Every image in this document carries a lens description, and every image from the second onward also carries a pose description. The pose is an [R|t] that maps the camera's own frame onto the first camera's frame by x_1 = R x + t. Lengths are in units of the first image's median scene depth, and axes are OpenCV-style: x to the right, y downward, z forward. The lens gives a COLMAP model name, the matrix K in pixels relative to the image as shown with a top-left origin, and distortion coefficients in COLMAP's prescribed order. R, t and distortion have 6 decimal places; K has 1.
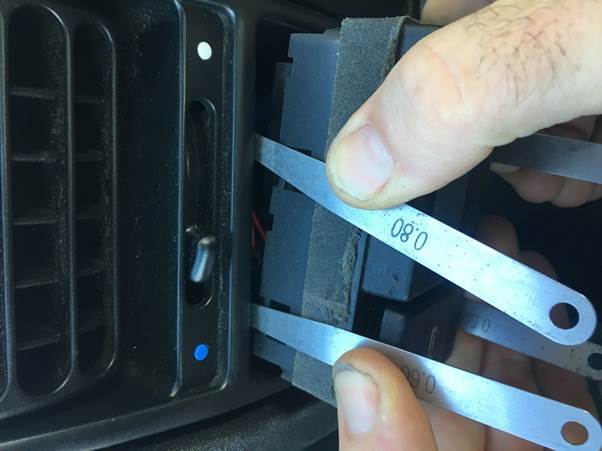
lens RADIAL K [[545.2, 0, 301.0], [0, 545.2, 225.5], [0, 0, 1]] dist [0.009718, 0.000359]
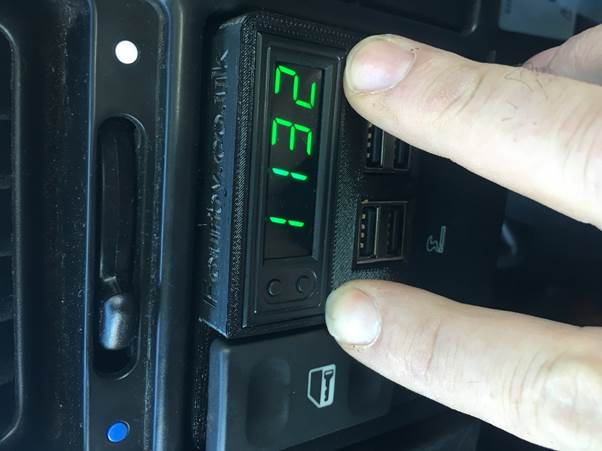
lens RADIAL K [[545.2, 0, 301.0], [0, 545.2, 225.5], [0, 0, 1]] dist [0.009718, 0.000359]
pose [[0.962300, 0.081111, -0.259615, 0.269629], [-0.071266, 0.996343, 0.047127, -0.131970], [0.262489, -0.026849, 0.964562, 0.323448]]
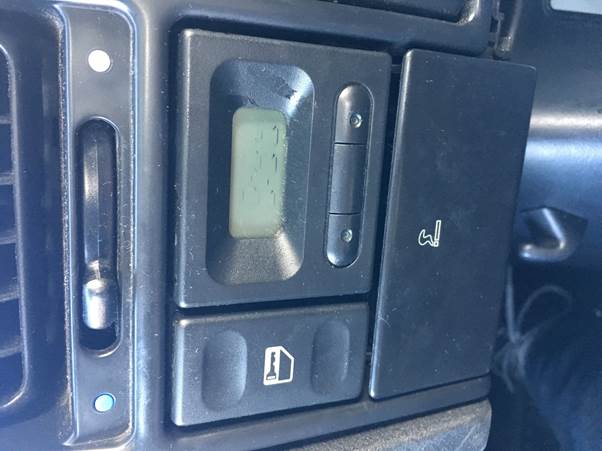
lens RADIAL K [[545.2, 0, 301.0], [0, 545.2, 225.5], [0, 0, 1]] dist [0.009718, 0.000359]
pose [[0.901128, 0.099537, -0.421972, 0.473524], [-0.070854, 0.994014, 0.083164, -0.159511], [0.427724, -0.045043, 0.902786, 0.363142]]
